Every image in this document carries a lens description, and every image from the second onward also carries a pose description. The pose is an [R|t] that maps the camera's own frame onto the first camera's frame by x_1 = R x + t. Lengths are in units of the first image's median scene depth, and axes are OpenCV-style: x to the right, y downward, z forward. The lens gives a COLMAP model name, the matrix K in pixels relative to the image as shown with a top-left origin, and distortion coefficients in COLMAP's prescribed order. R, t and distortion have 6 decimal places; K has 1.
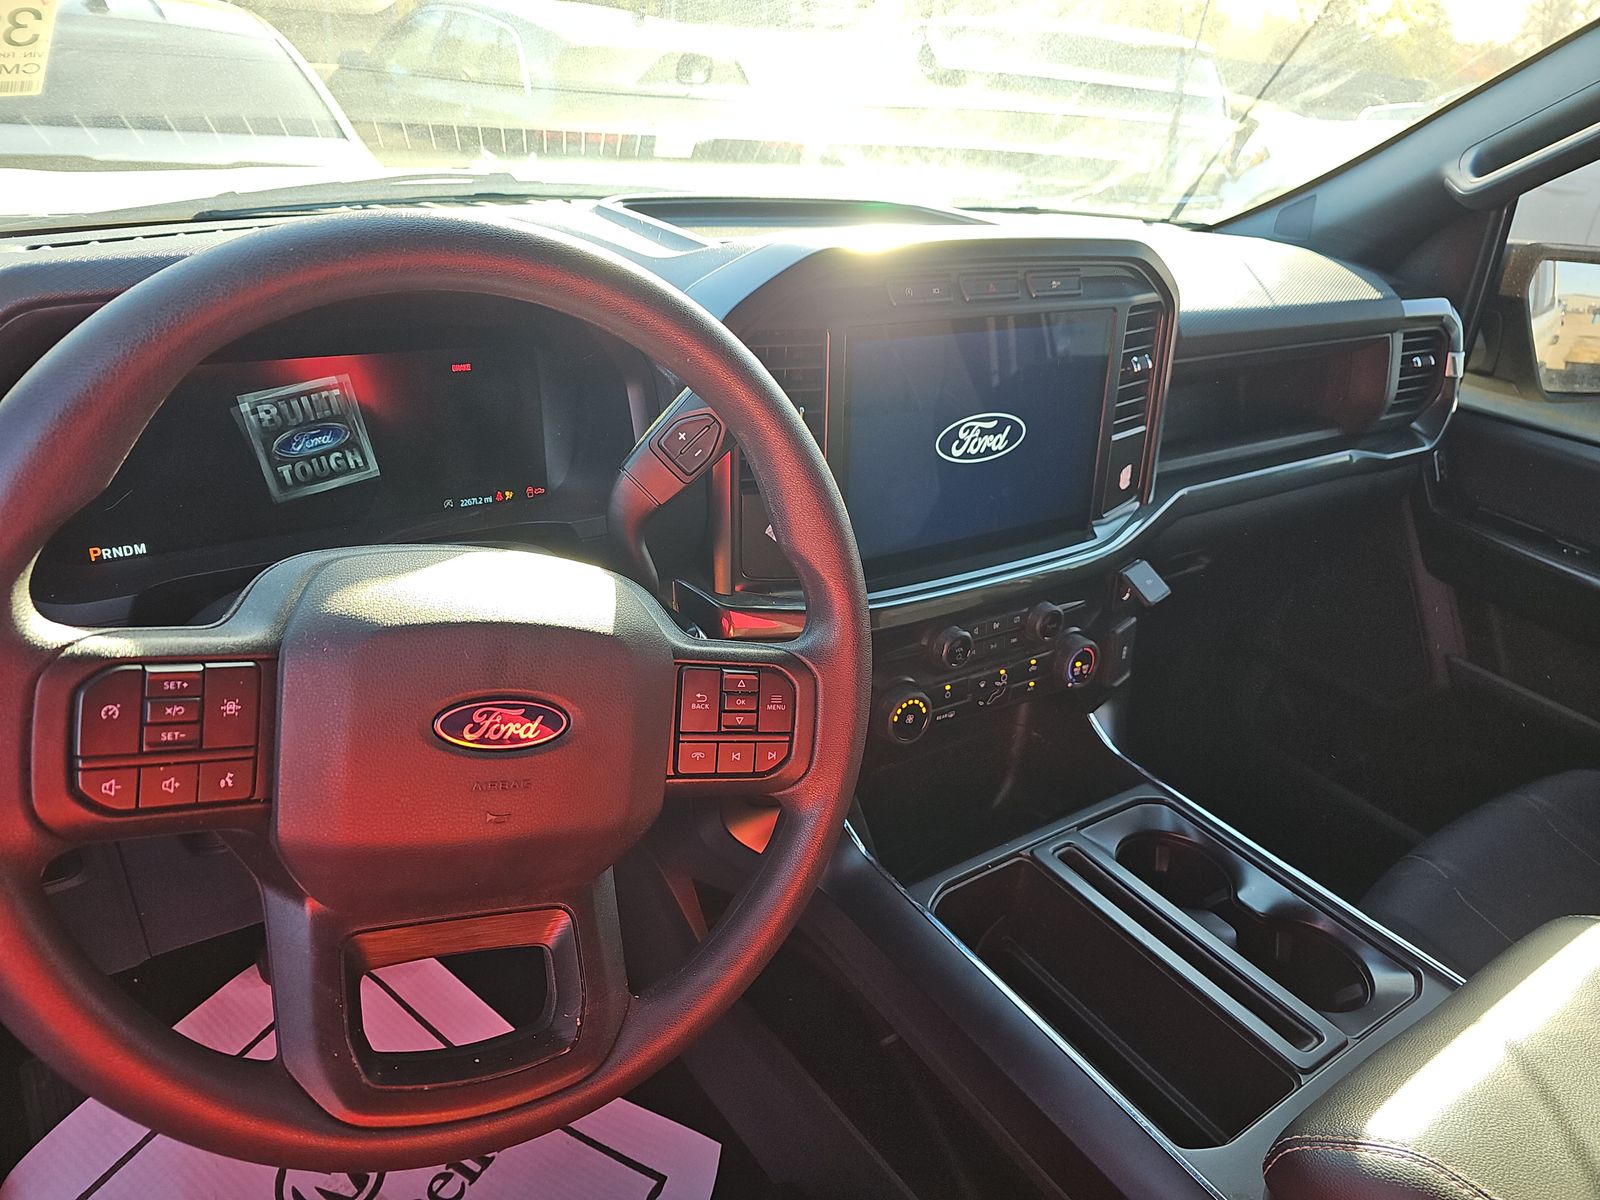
lens RADIAL K [[1036.0, 0, 800.0], [0, 1036.0, 600.0], [0, 0, 1]] dist [0.063667, -0.046157]
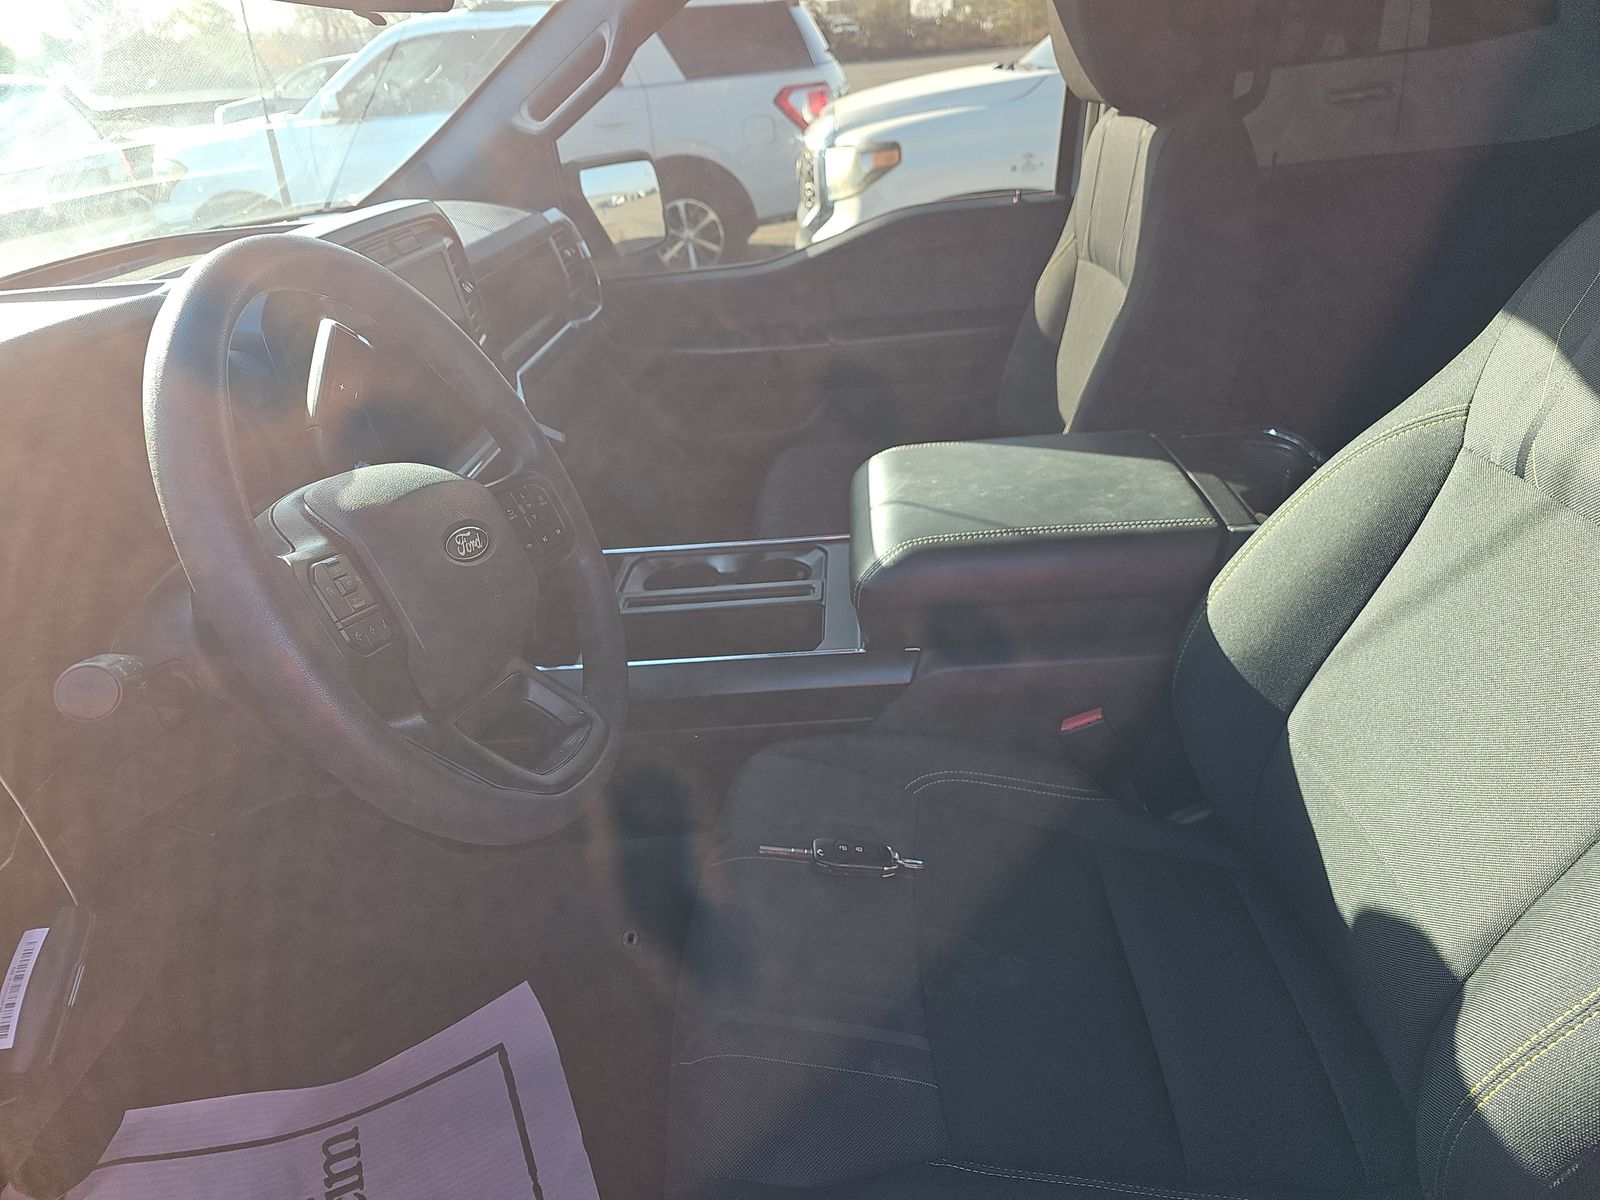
lens RADIAL K [[1180.1, 0, 800.0], [0, 1180.1, 600.0], [0, 0, 1]] dist [0.009257, 0.000491]
pose [[0.585217, -0.462387, 0.666122, -0.616585], [0.492161, 0.855411, 0.161396, 0.084364], [-0.644436, 0.233388, 0.728170, -0.294874]]
